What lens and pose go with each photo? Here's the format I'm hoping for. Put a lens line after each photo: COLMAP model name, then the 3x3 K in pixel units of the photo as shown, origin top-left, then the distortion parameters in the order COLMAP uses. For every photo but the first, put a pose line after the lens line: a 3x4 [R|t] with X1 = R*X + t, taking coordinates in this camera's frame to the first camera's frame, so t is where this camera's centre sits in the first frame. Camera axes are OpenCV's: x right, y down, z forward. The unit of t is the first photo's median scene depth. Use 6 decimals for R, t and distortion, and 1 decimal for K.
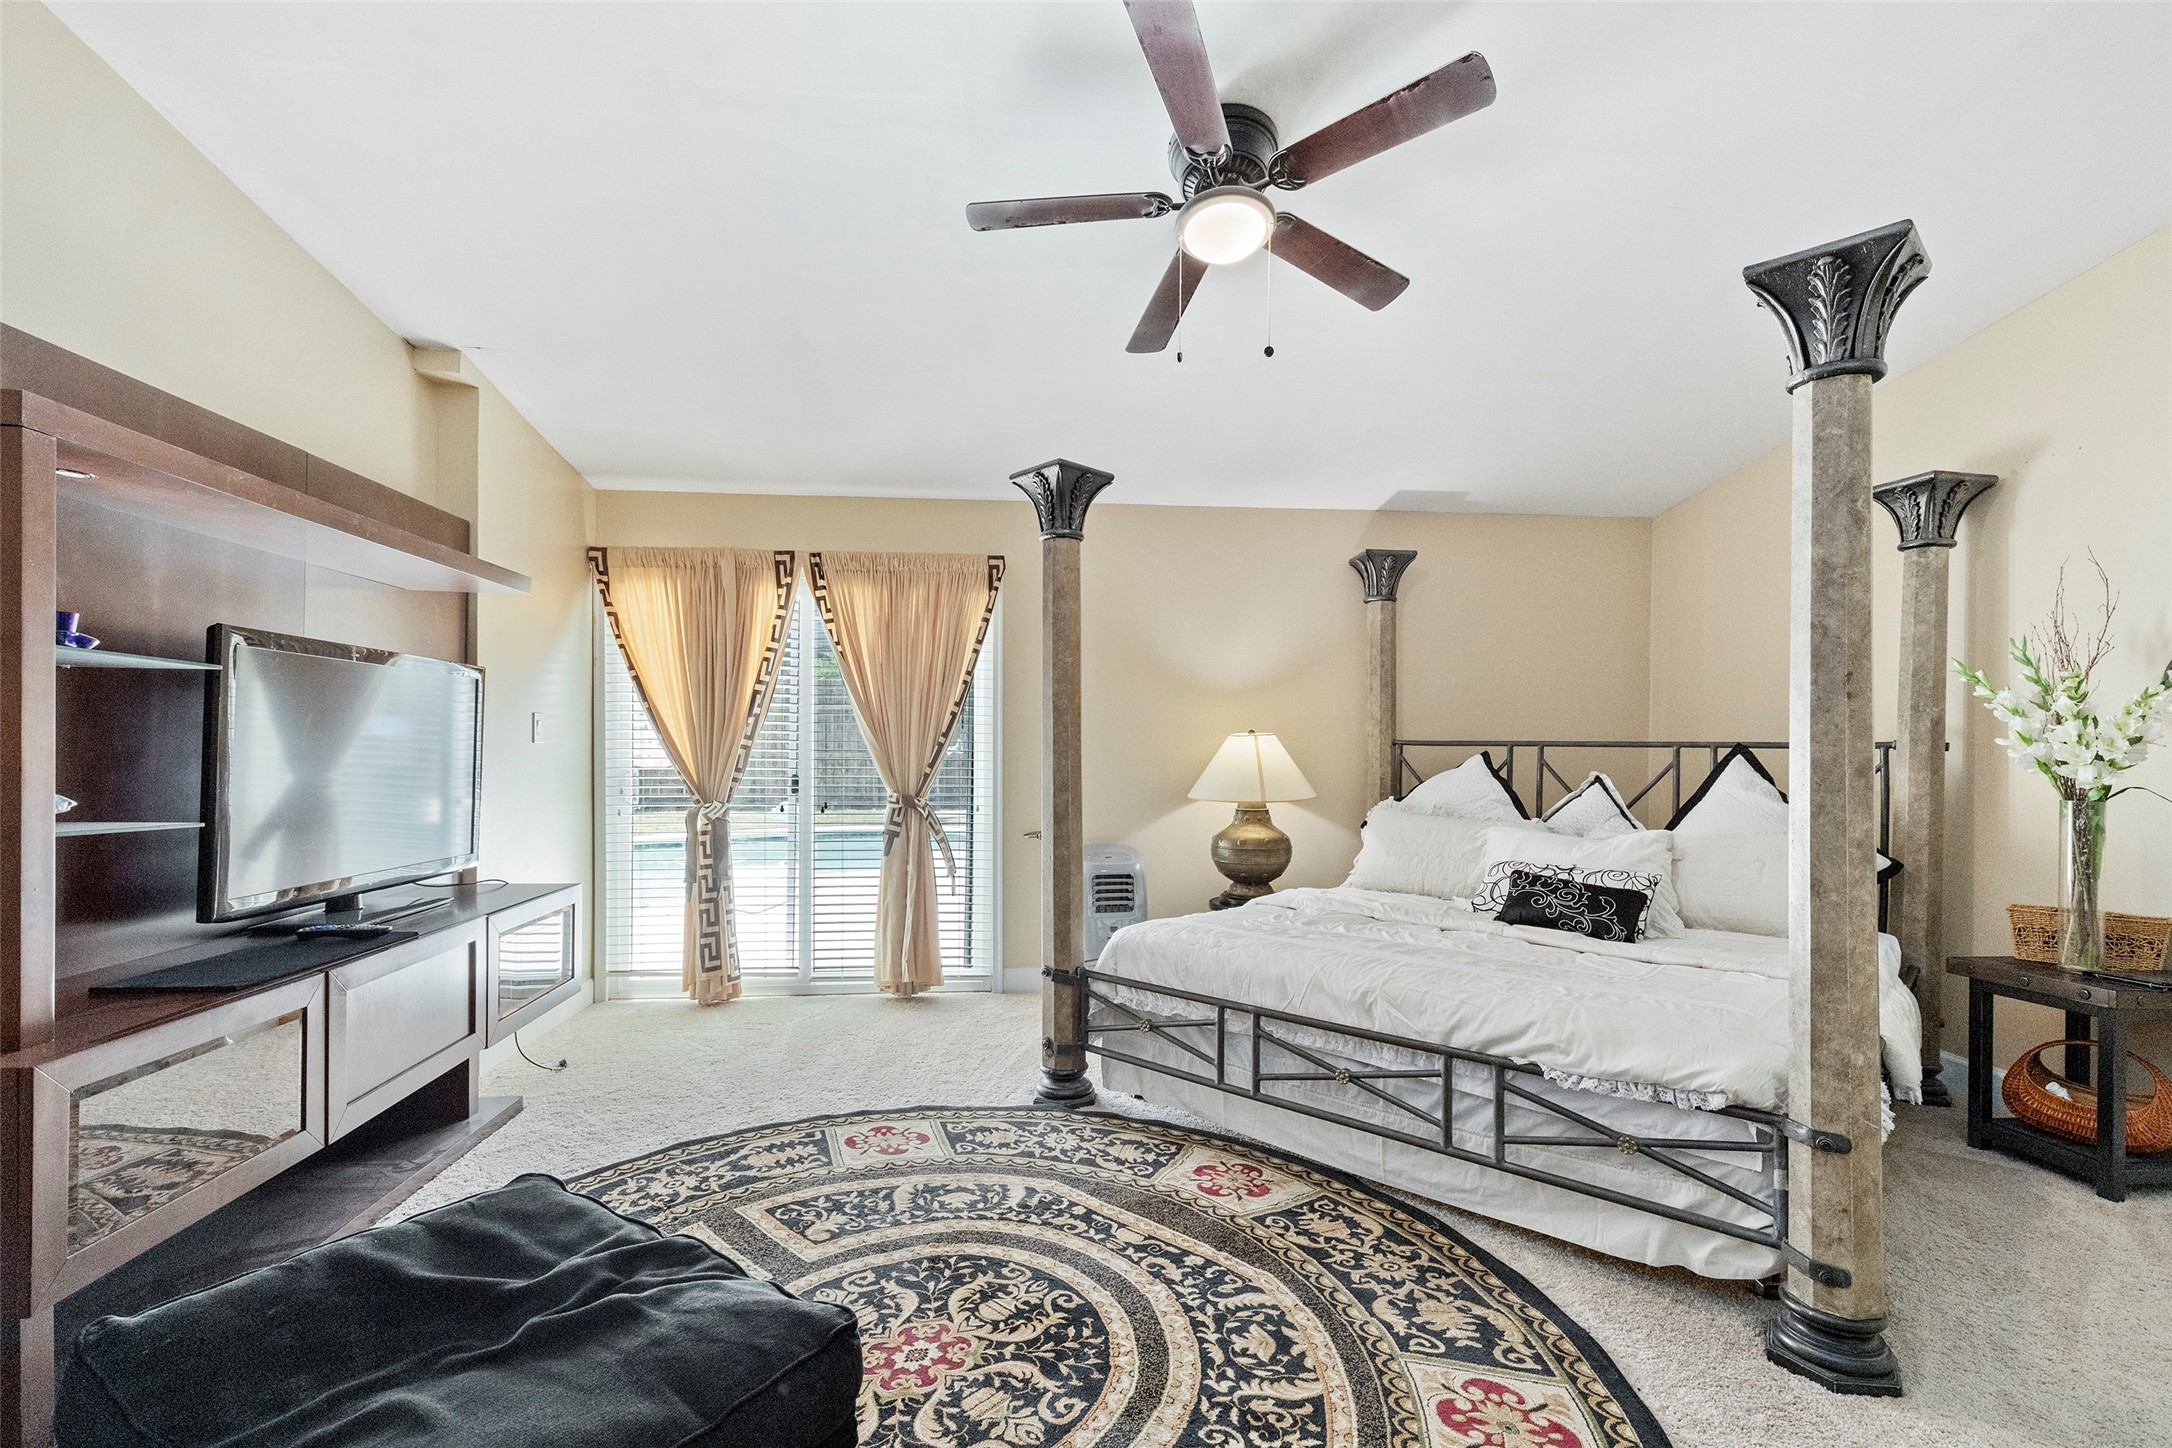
lens RADIAL K [[964.9, 0, 1094.2], [0, 964.9, 729.5], [0, 0, 1]] dist [0.000012, 0.000011]
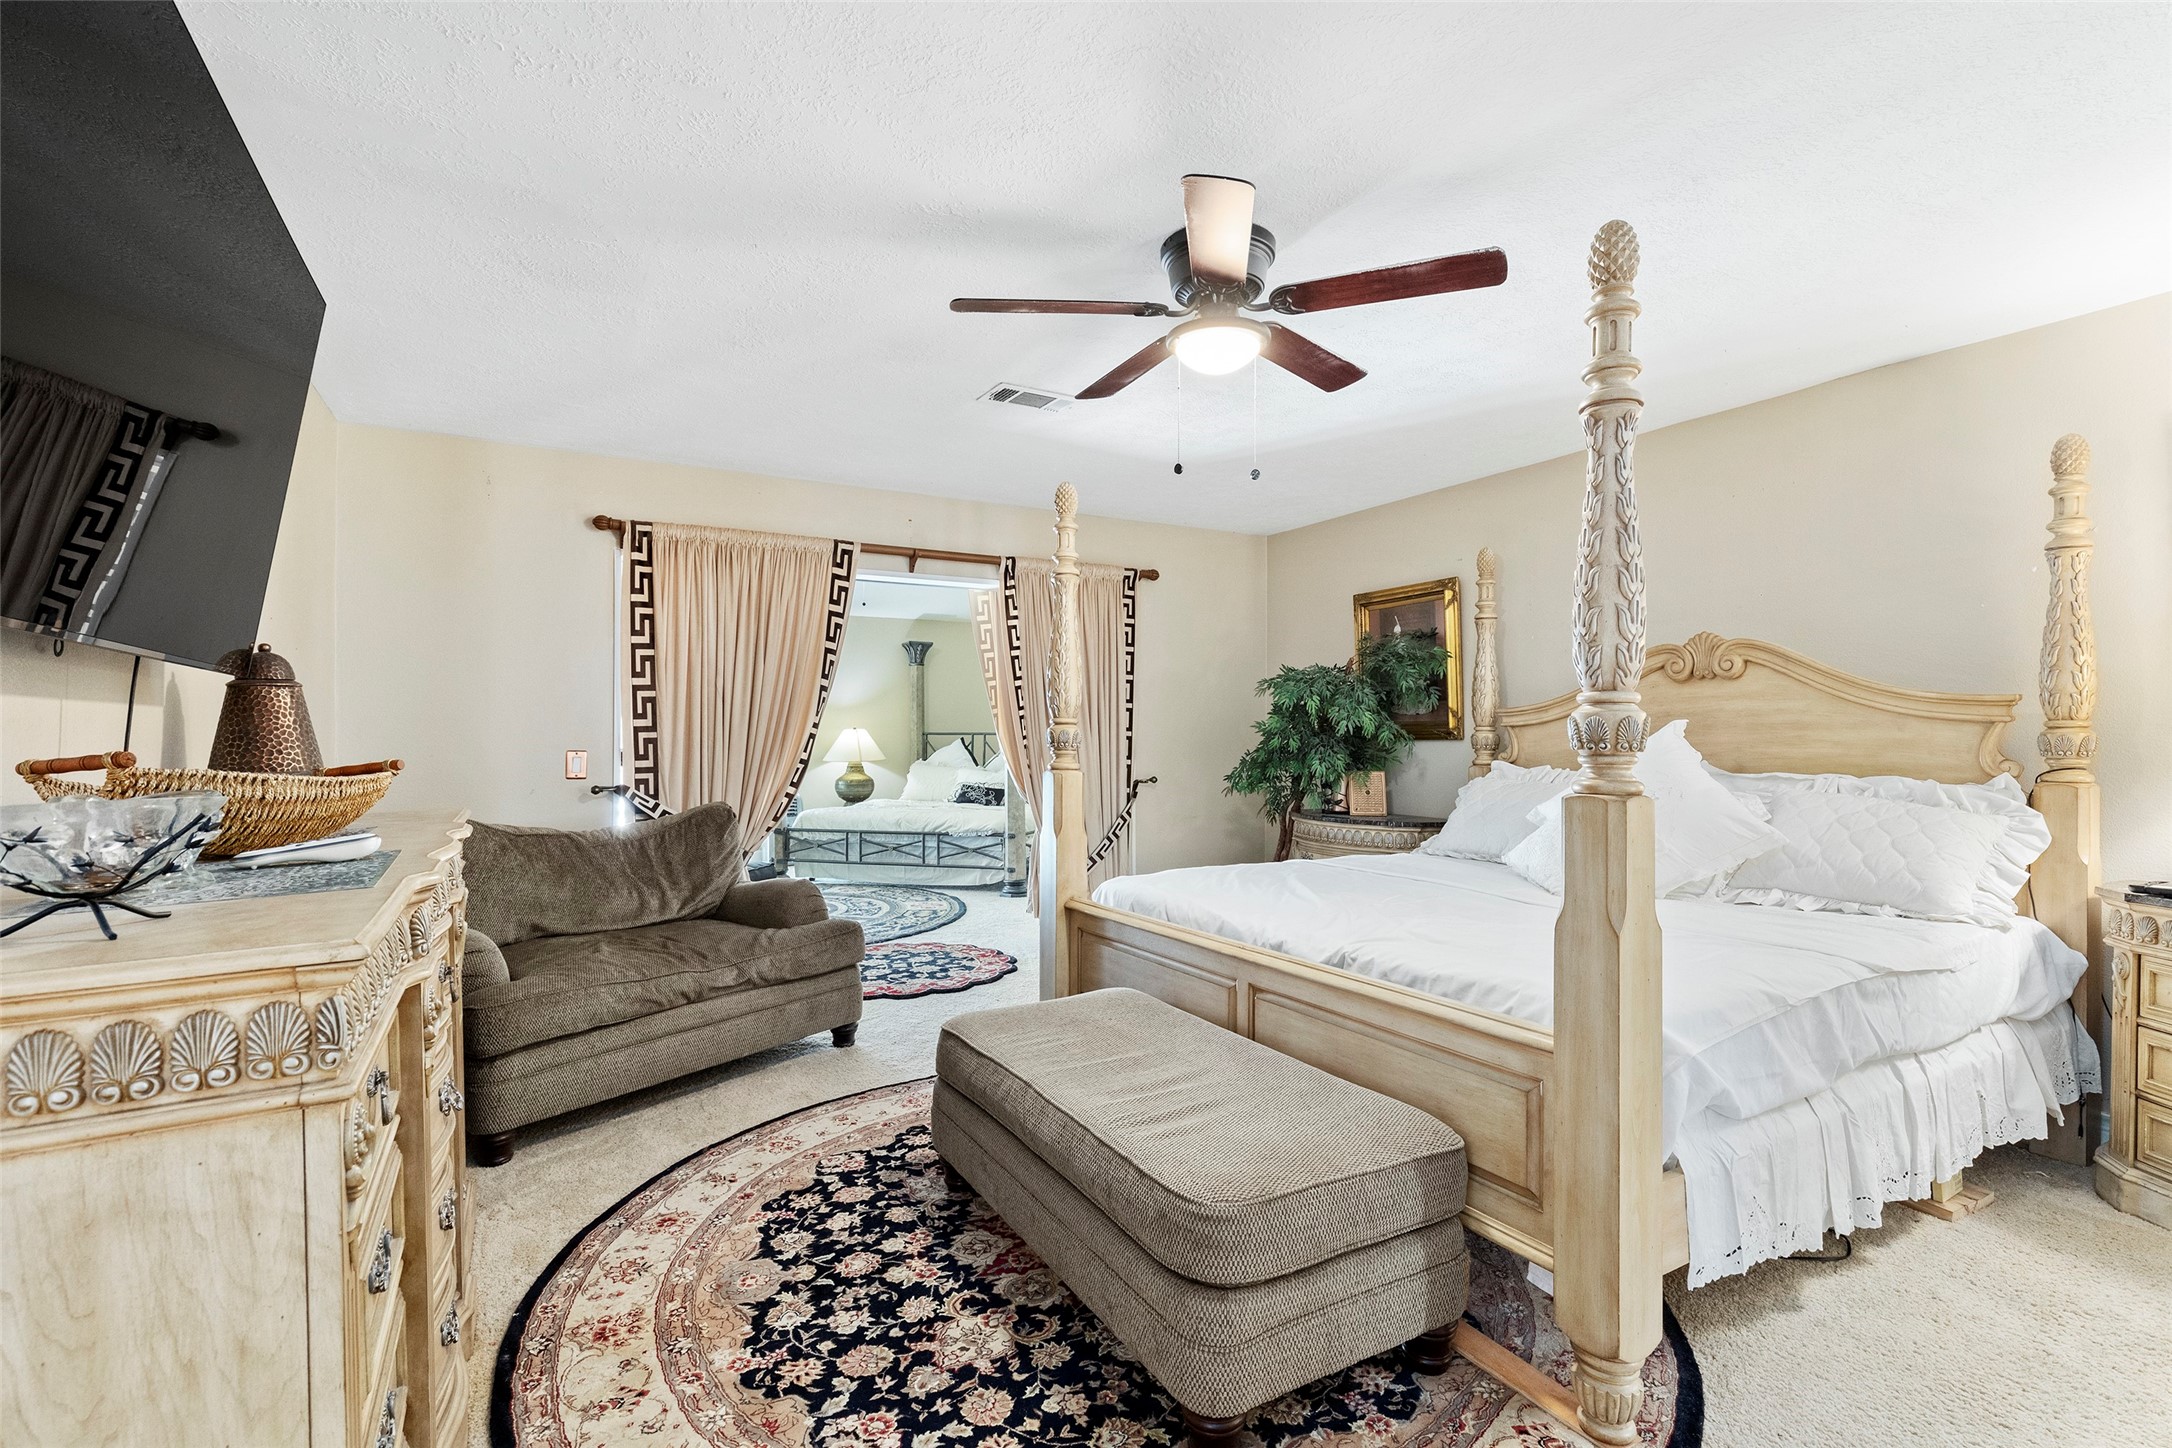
lens RADIAL K [[964.9, 0, 1094.2], [0, 964.9, 729.5], [0, 0, 1]] dist [0.000012, 0.000011]
pose [[0.912383, -0.005799, 0.409296, -0.282984], [0.002105, 0.999953, 0.009475, -0.019655], [-0.409332, -0.007783, 0.912352, -1.450629]]
